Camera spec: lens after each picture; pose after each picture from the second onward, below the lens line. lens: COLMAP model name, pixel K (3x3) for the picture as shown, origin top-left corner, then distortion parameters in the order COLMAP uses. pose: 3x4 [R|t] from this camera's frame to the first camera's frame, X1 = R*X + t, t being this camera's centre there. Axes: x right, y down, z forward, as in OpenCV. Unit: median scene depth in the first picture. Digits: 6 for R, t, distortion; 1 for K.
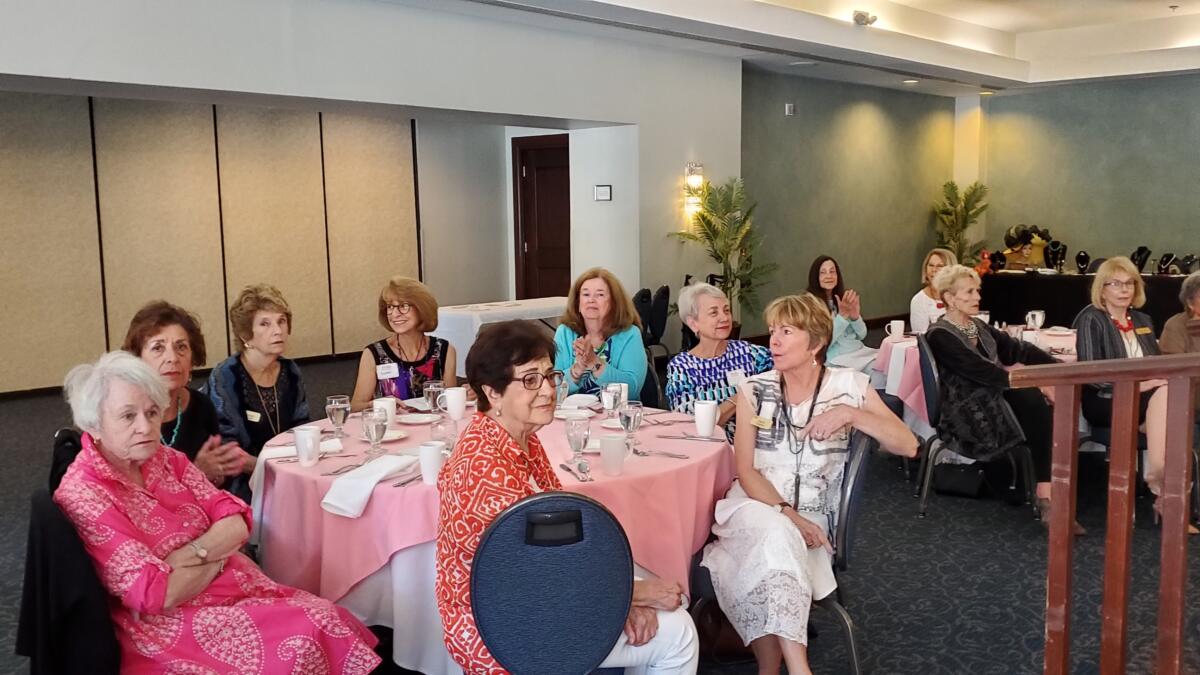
lens RADIAL K [[910.4, 0, 604.6], [0, 910.4, 336.8], [0, 0, 1]] dist [-0.009794, -0.001328]
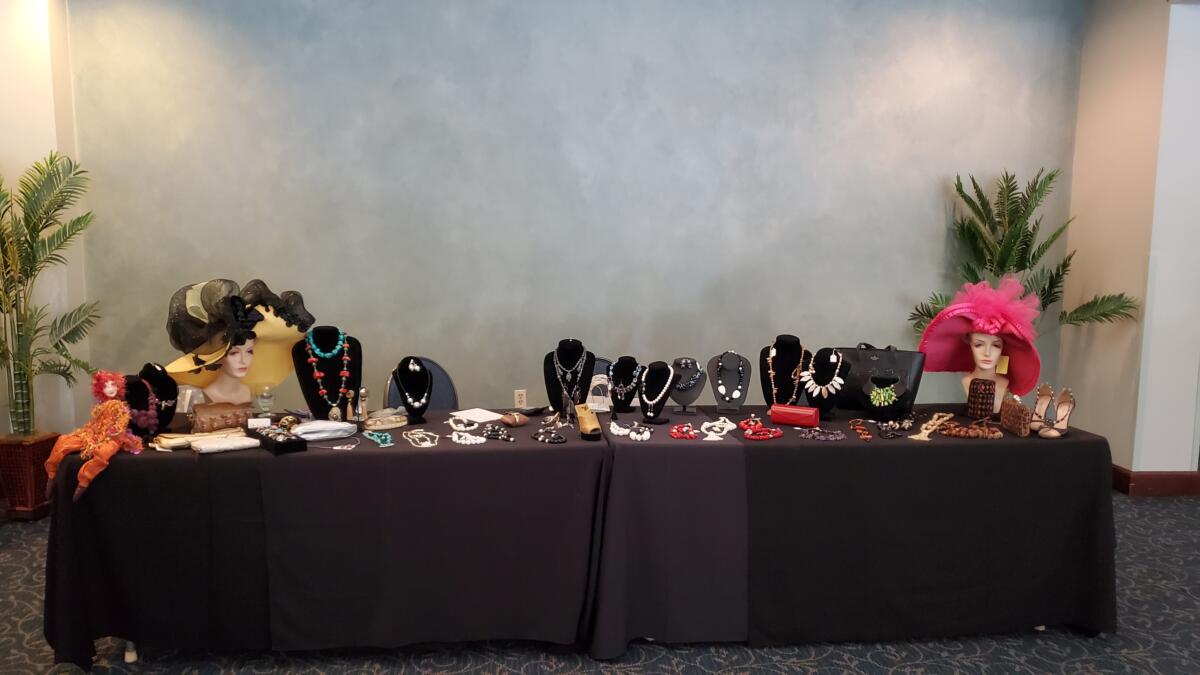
lens RADIAL K [[910.4, 0, 605.1], [0, 910.4, 334.9], [0, 0, 1]] dist [-0.009794, -0.001328]
pose [[0.604222, -0.066943, 0.793999, 0.286810], [0.086592, 0.996080, 0.018086, -0.097145], [-0.792097, 0.057827, 0.607650, 0.698671]]
